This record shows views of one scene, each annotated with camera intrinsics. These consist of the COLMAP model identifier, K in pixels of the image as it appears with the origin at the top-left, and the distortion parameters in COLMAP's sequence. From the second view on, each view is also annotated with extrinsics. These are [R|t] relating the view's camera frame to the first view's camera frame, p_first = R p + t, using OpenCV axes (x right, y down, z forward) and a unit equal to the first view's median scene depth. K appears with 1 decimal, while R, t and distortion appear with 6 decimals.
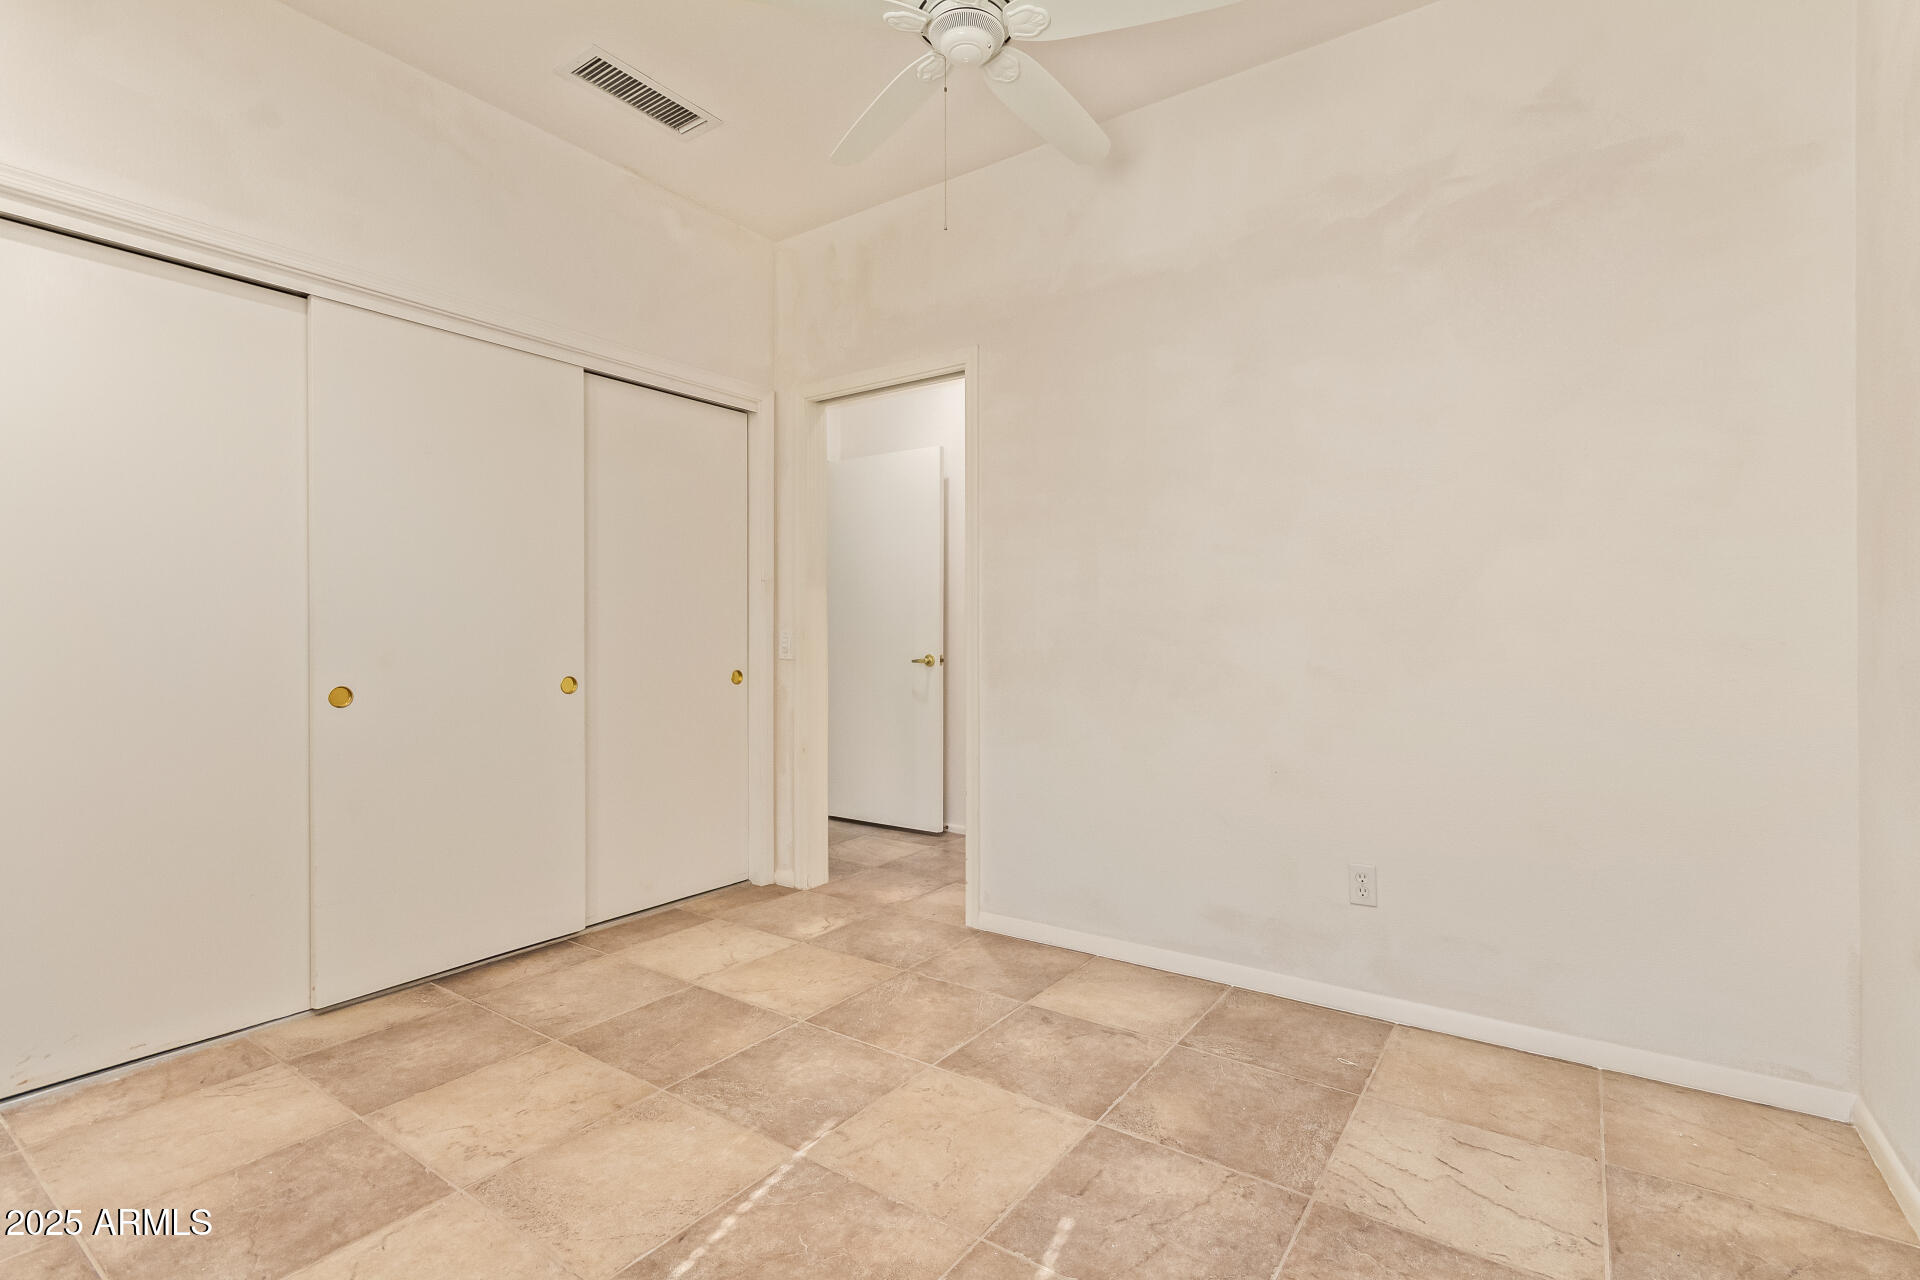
lens RADIAL K [[884.6, 0, 964.7], [0, 884.6, 636.3], [0, 0, 1]] dist [-0.003101, -0.004379]
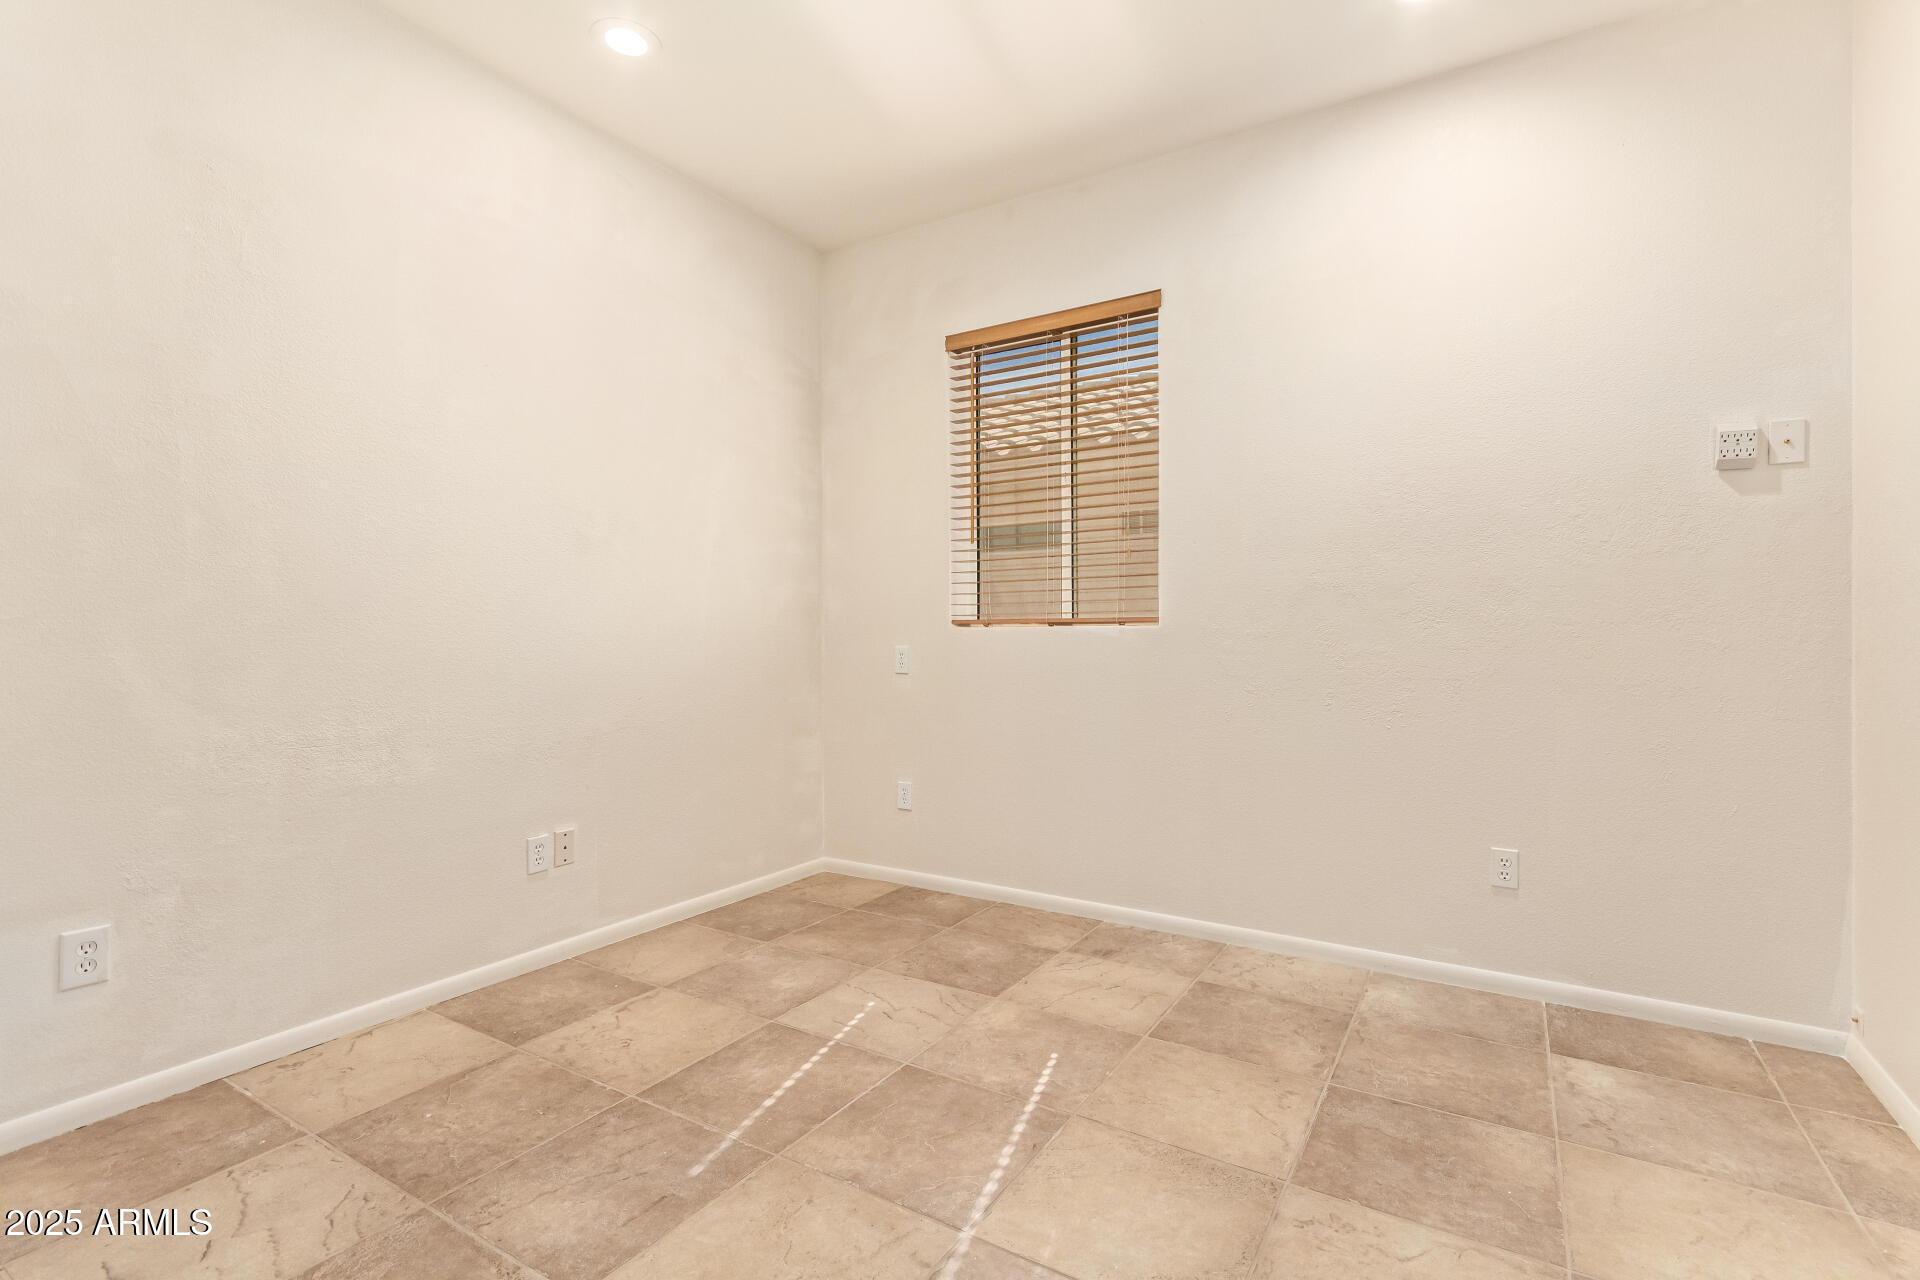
lens RADIAL K [[884.6, 0, 959.0], [0, 884.6, 642.4], [0, 0, 1]] dist [-0.003101, -0.004379]
pose [[-0.998713, 0.002068, -0.050675, -0.153104], [0.001713, 0.999974, 0.007049, 0.004395], [0.050688, 0.006953, -0.998690, 2.047110]]
